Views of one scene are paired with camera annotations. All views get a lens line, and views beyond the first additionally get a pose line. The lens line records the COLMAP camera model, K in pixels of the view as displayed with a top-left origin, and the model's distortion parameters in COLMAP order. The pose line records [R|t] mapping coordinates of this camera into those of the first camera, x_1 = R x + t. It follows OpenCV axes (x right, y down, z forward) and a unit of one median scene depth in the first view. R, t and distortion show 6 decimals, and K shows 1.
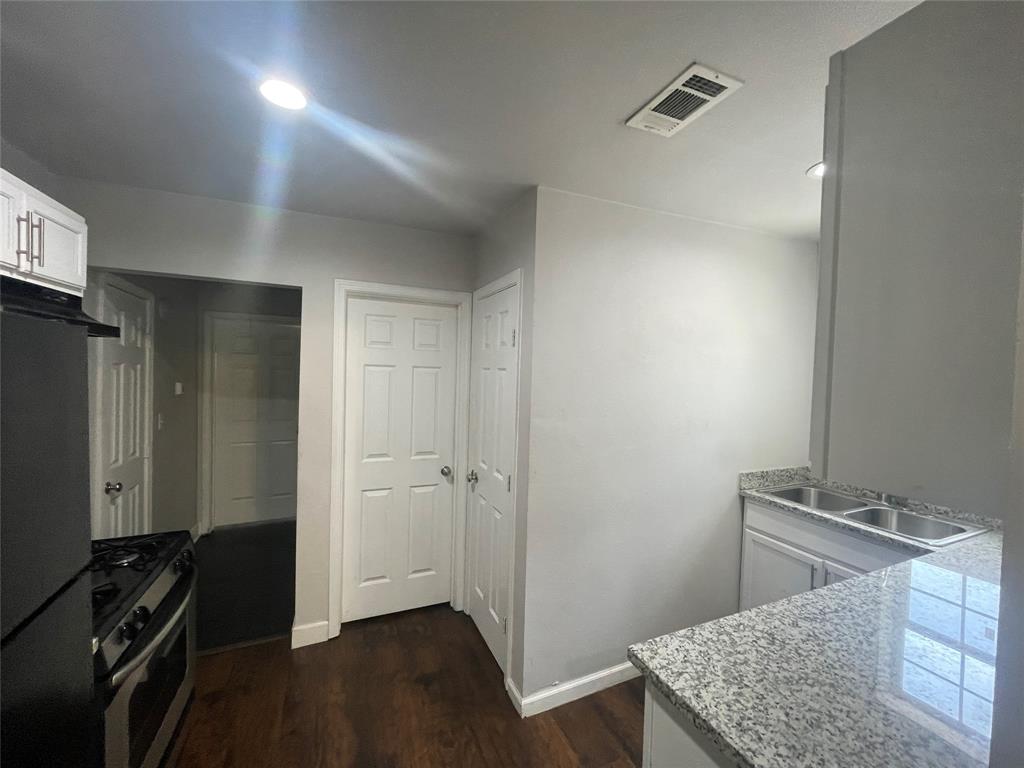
lens RADIAL K [[409.7, 0, 514.0], [0, 409.7, 381.7], [0, 0, 1]] dist [0.000062, -0.000018]
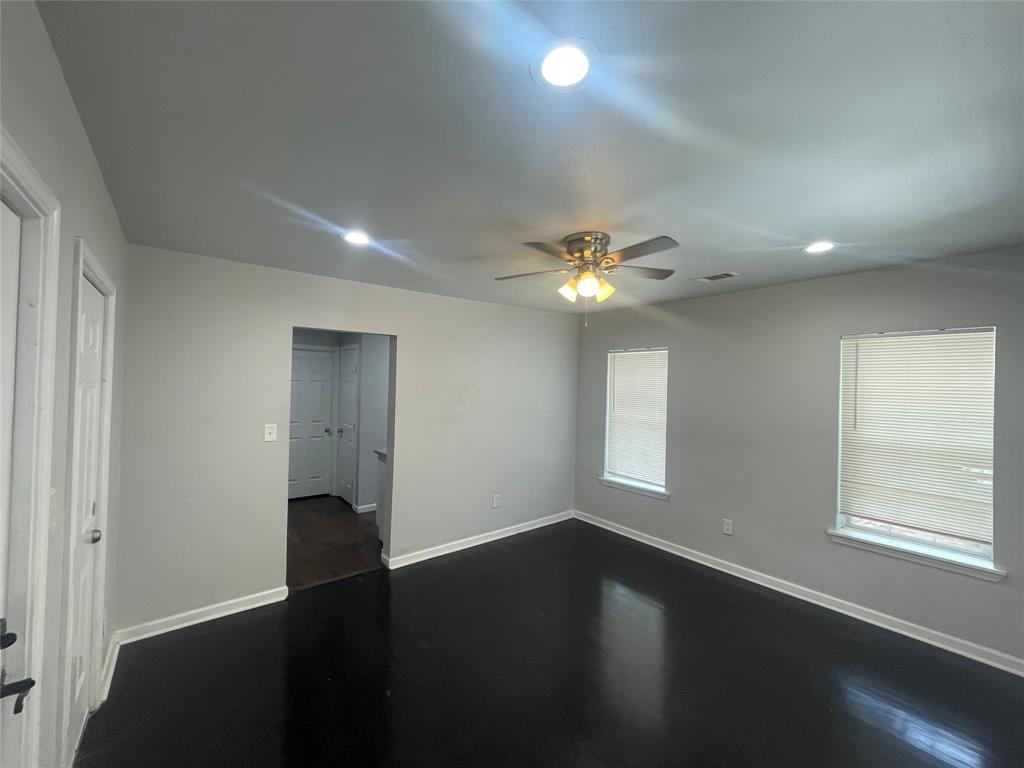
lens RADIAL K [[409.7, 0, 514.0], [0, 409.7, 381.7], [0, 0, 1]] dist [0.000062, -0.000018]
pose [[0.967162, -0.002328, 0.254150, 0.235479], [0.007042, 0.999820, -0.017639, 0.014760], [-0.254064, 0.018850, 0.967004, -1.329973]]
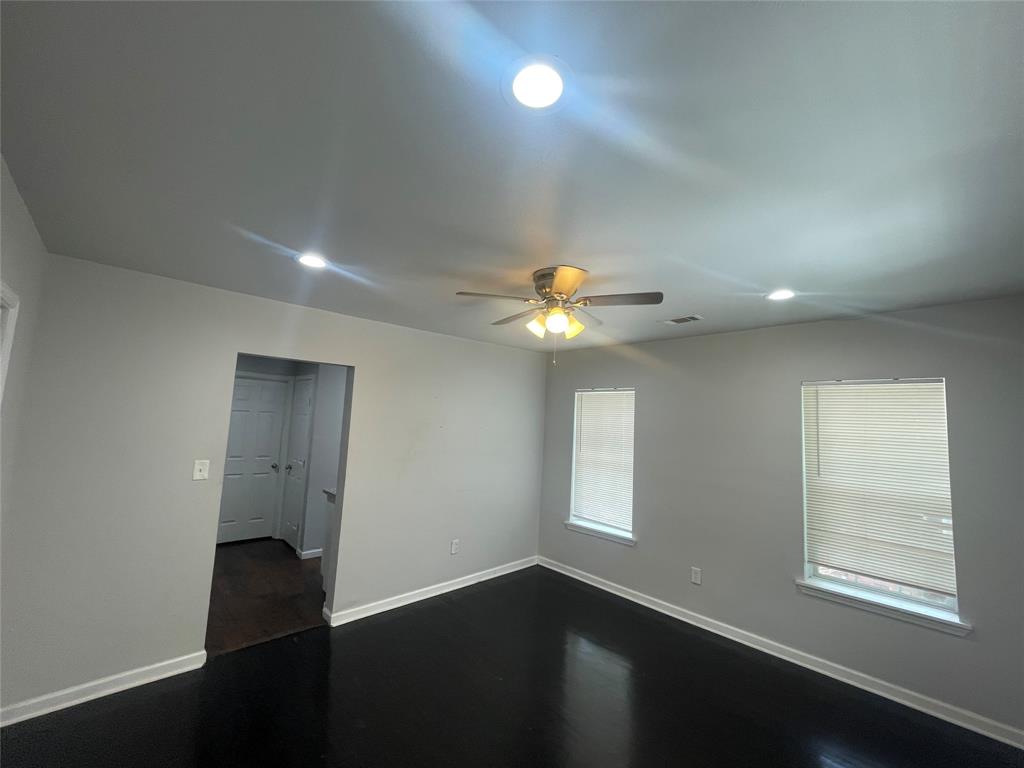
lens RADIAL K [[418.9, 0, 507.2], [0, 418.9, 381.0], [0, 0, 1]] dist [-0.000421, -0.000016]
pose [[0.947849, 0.051420, 0.314544, 0.243691], [-0.018243, 0.994035, -0.107527, 0.012939], [-0.318197, 0.096181, 0.943133, -1.310248]]
